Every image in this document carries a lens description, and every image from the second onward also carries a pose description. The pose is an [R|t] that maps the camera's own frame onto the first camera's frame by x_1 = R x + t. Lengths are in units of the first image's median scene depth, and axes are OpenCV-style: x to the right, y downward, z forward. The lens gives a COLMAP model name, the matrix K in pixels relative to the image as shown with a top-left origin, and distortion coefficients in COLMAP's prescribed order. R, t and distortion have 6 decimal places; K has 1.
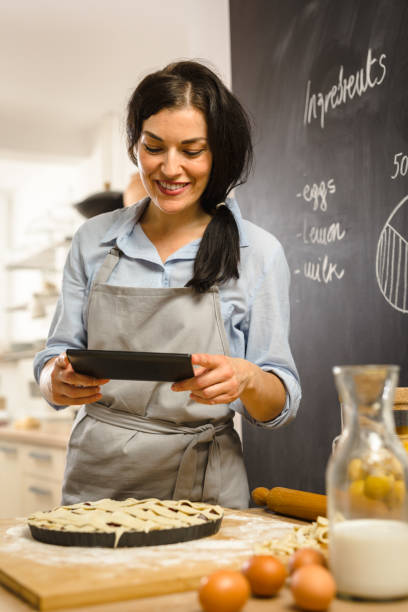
lens RADIAL K [[863.1, 0, 201.3], [0, 863.1, 306.5], [0, 0, 1]] dist [0.000887, 0.000000]
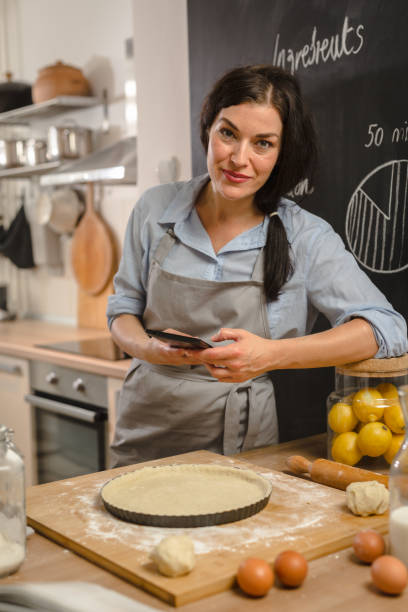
lens RADIAL K [[863.1, 0, 201.9], [0, 863.1, 304.9], [0, 0, 1]] dist [0.000887, 0.000000]
pose [[0.983954, -0.016778, 0.177631, -0.162304], [-0.013754, 0.985473, 0.169274, -0.121133], [-0.177890, -0.169001, 0.969430, -0.046126]]
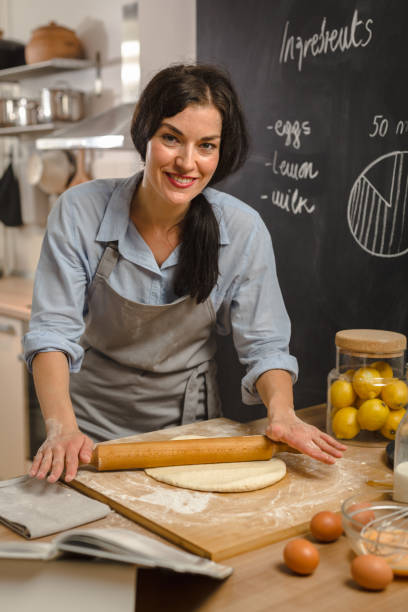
lens RADIAL K [[863.1, 0, 205.6], [0, 863.1, 305.6], [0, 0, 1]] dist [0.000887, 0.000000]
pose [[0.975092, -0.004894, 0.221746, -0.225704], [-0.046276, 0.973265, 0.224975, -0.161245], [-0.216918, -0.229633, 0.948797, -0.084577]]
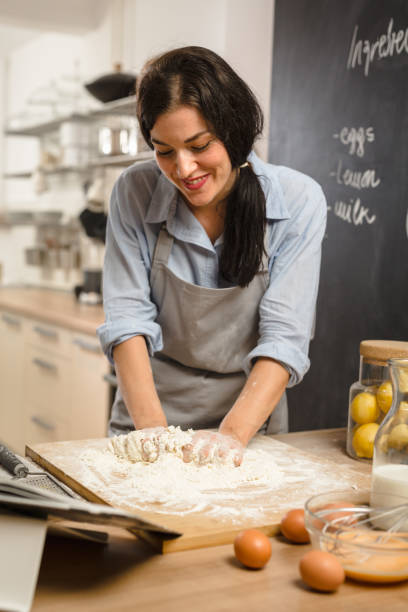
lens RADIAL K [[863.1, 0, 205.7], [0, 863.1, 307.1], [0, 0, 1]] dist [0.000887, 0.000000]
pose [[0.997033, 0.059909, 0.048340, -0.090172], [-0.067300, 0.983219, 0.169563, -0.097141], [-0.037371, -0.172313, 0.984333, -0.076454]]
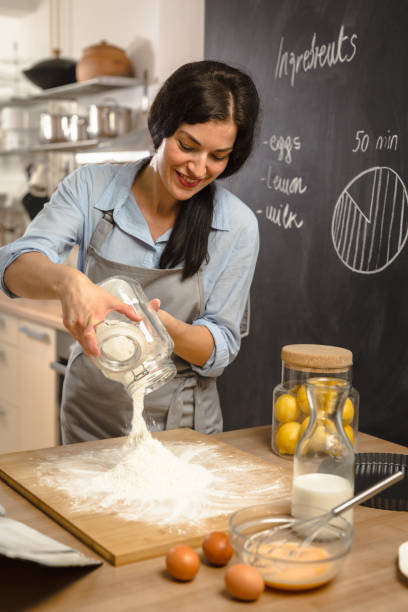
lens RADIAL K [[863.1, 0, 203.7], [0, 863.1, 304.6], [0, 0, 1]] dist [0.000887, 0.000000]
pose [[0.993950, 0.032711, 0.104850, -0.079598], [-0.054022, 0.976768, 0.207378, -0.160650], [-0.095631, -0.211787, 0.972626, -0.119172]]
